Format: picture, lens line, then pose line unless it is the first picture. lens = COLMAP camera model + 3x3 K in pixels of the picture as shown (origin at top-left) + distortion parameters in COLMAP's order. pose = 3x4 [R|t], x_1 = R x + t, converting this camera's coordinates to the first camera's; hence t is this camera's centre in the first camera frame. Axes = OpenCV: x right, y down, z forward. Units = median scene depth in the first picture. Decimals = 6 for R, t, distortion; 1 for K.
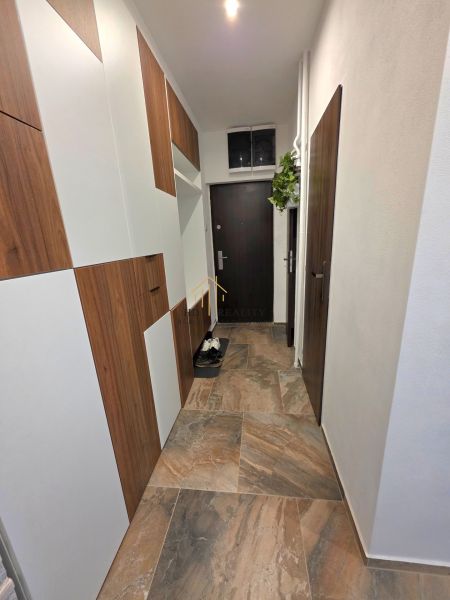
lens RADIAL K [[240.8, 0, 228.1], [0, 240.8, 303.7], [0, 0, 1]] dist [-0.002203, -0.000117]
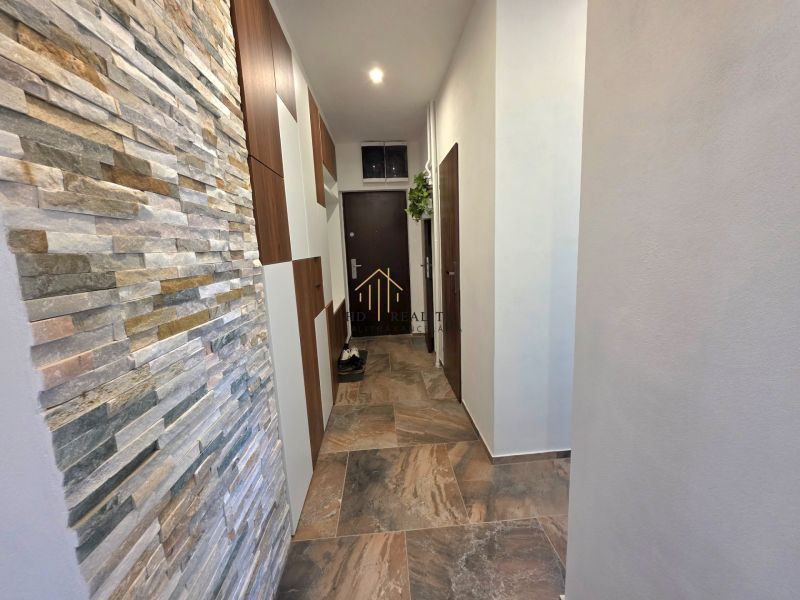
lens RADIAL K [[321.1, 0, 400.5], [0, 321.1, 296.5], [0, 0, 1]] dist [-0.002203, -0.000117]
pose [[0.983735, -0.021418, 0.178344, -0.132436], [0.042156, 0.992664, -0.113318, 0.128372], [-0.174608, 0.118993, 0.977421, -0.410382]]
